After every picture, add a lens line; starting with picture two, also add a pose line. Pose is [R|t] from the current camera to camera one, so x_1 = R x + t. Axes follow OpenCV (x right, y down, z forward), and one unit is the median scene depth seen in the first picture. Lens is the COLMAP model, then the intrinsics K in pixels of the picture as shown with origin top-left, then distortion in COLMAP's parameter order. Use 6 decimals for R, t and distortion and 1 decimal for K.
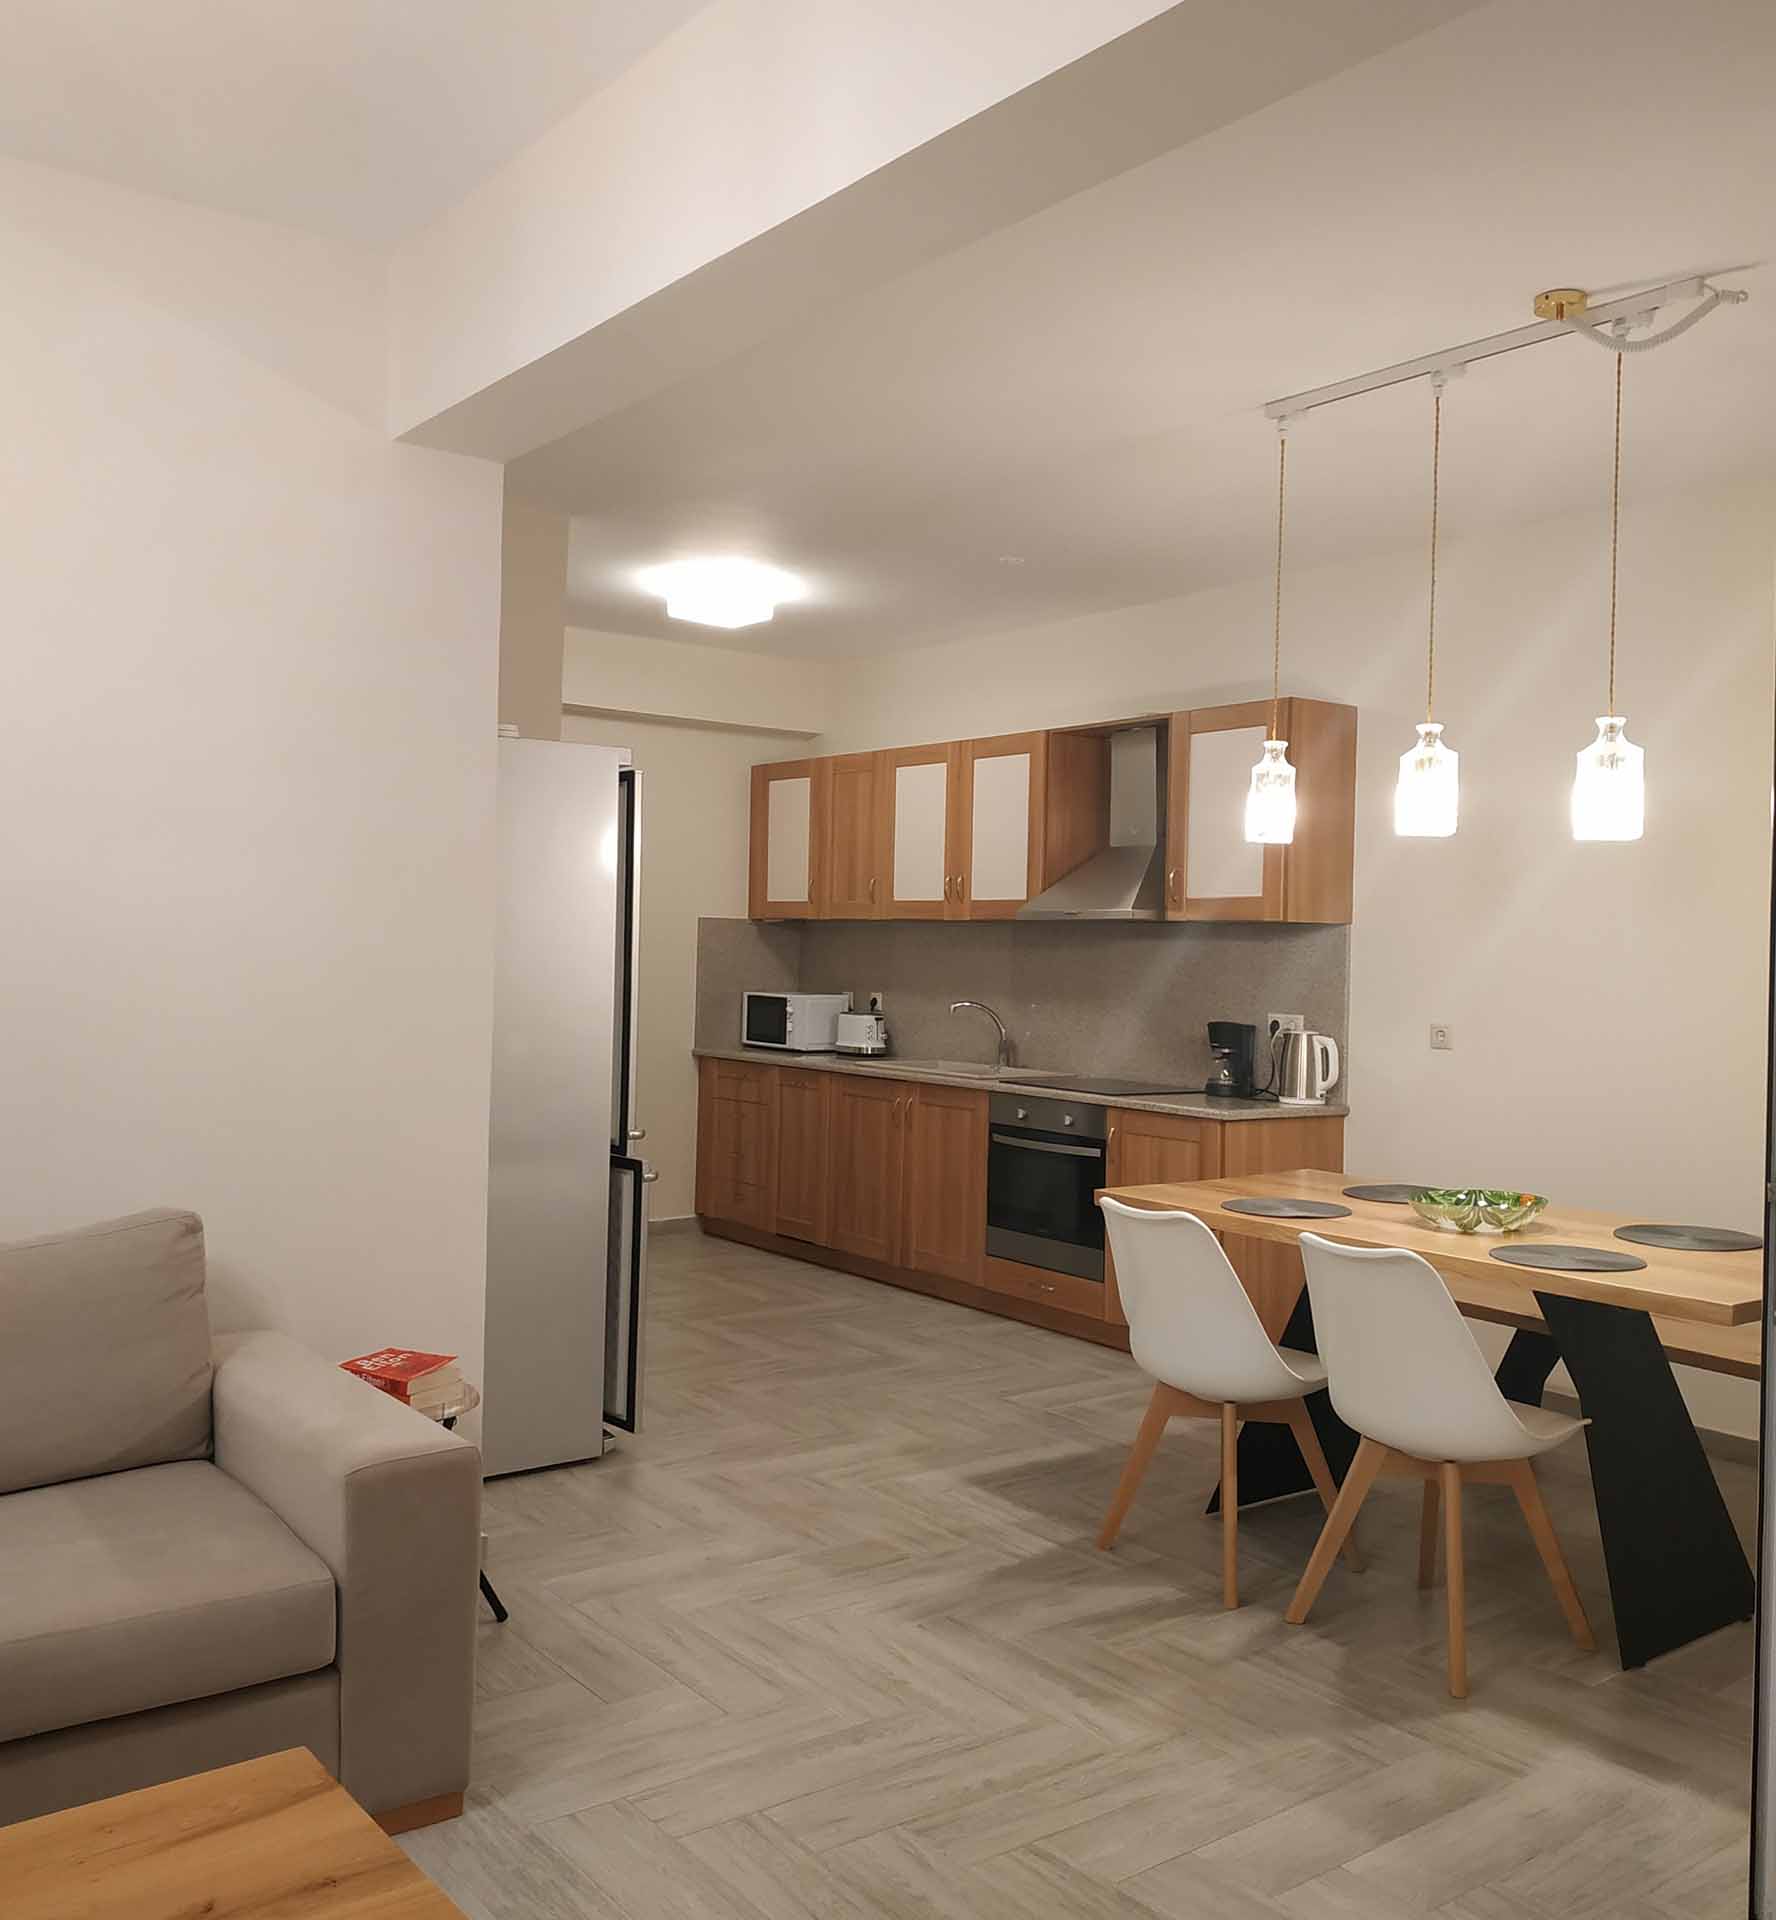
lens RADIAL K [[1731.7, 0, 888.0], [0, 1731.7, 960.0], [0, 0, 1]] dist [0.010165, 0.005967]
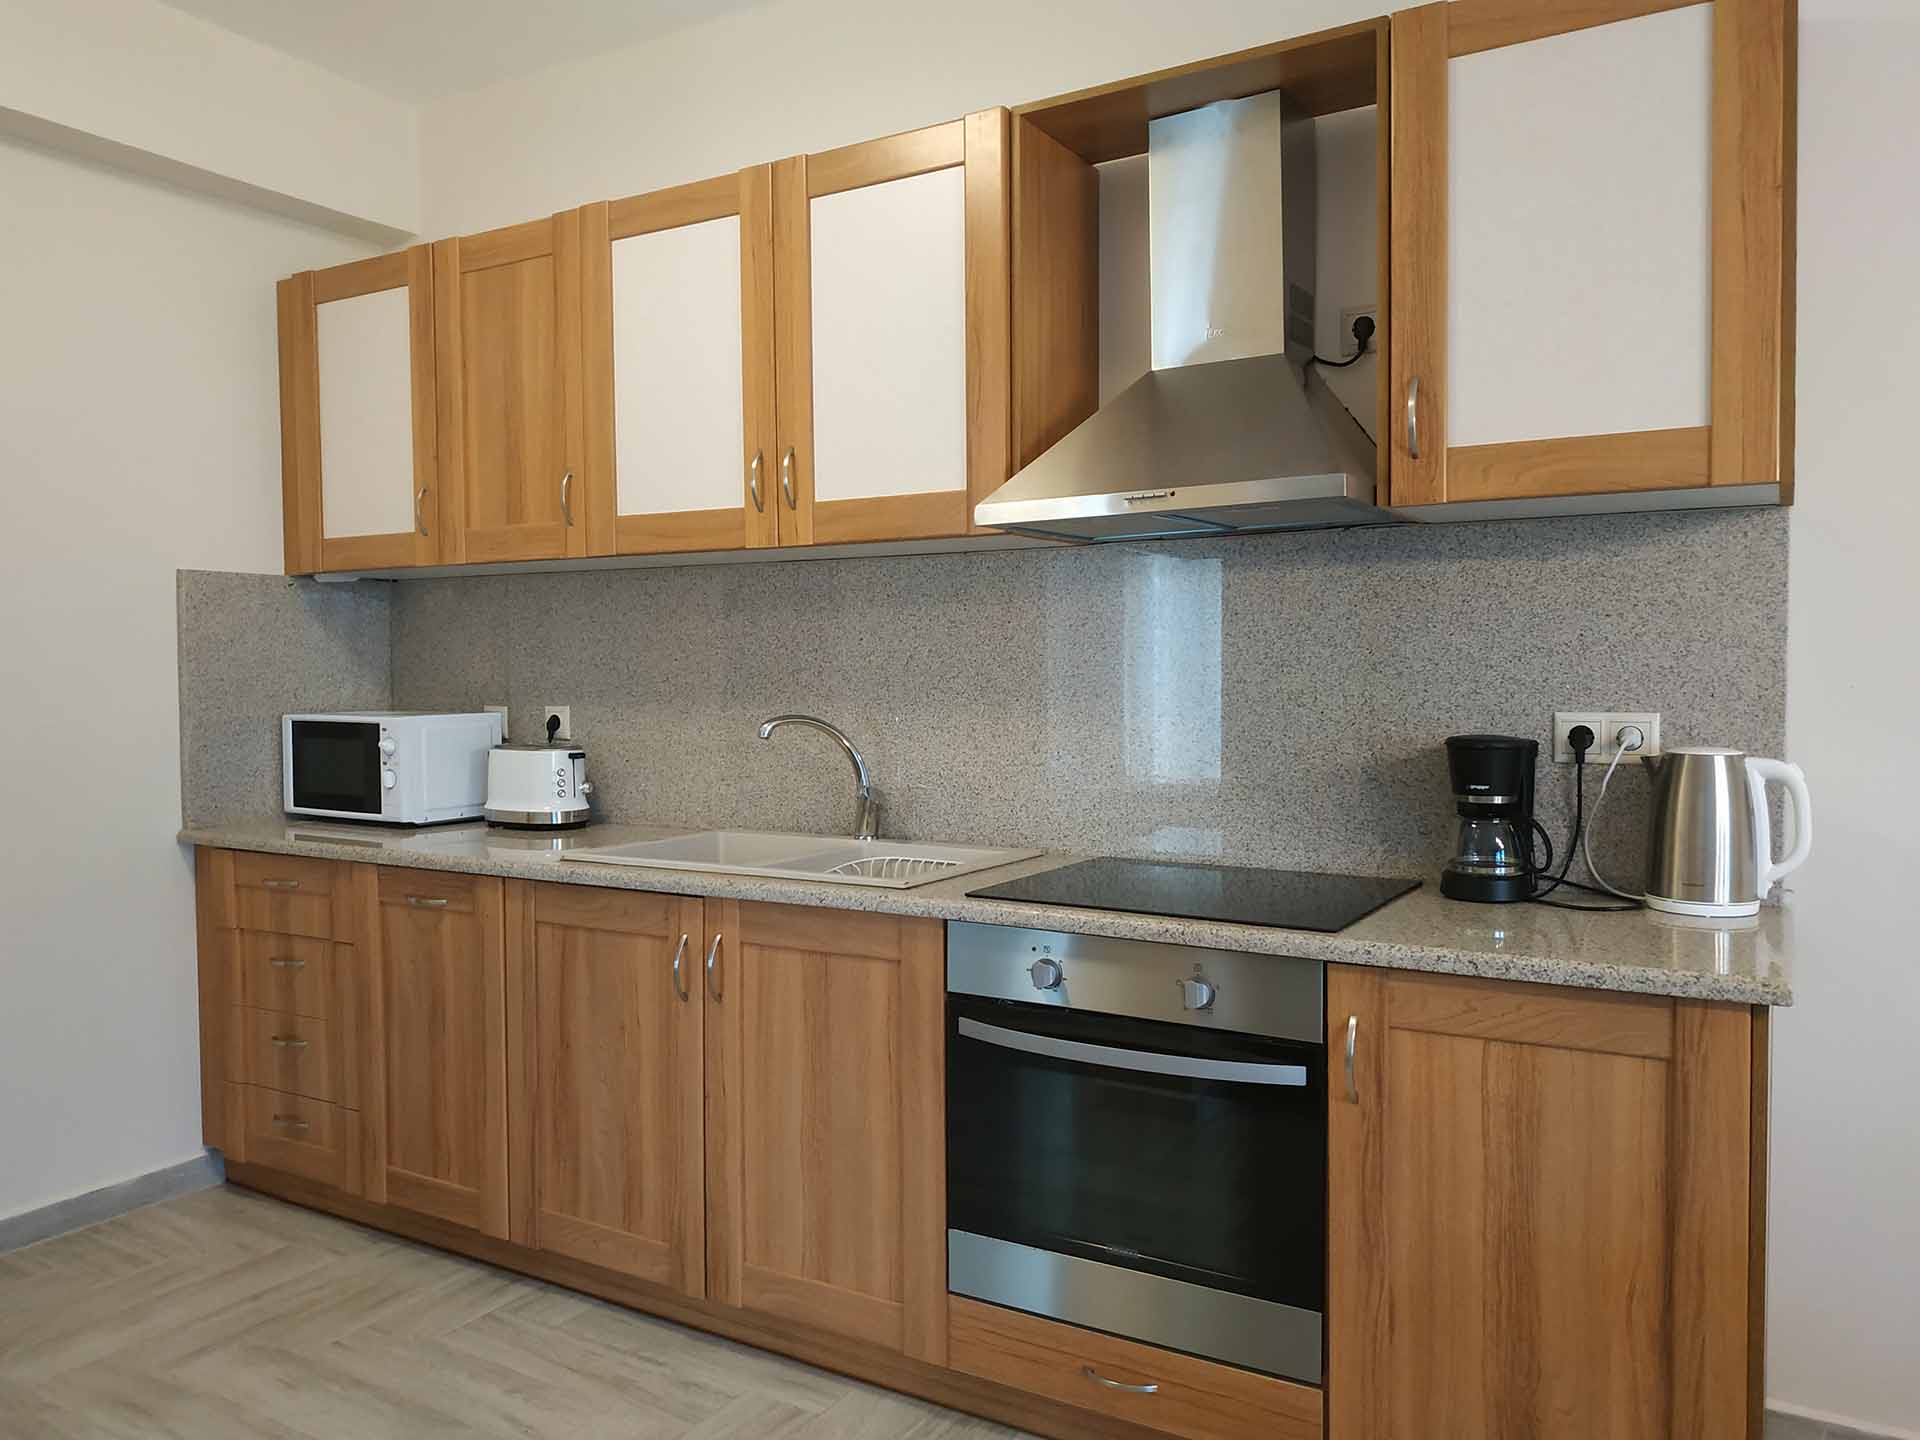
lens RADIAL K [[1415.8, 0, 960.0], [0, 1415.8, 720.0], [0, 0, 1]] dist [-0.003093, -0.006698]
pose [[0.928198, -0.045267, 0.369323, -0.054654], [0.032400, 0.998635, 0.040971, 0.009573], [-0.370673, -0.026063, 0.928398, 0.560844]]
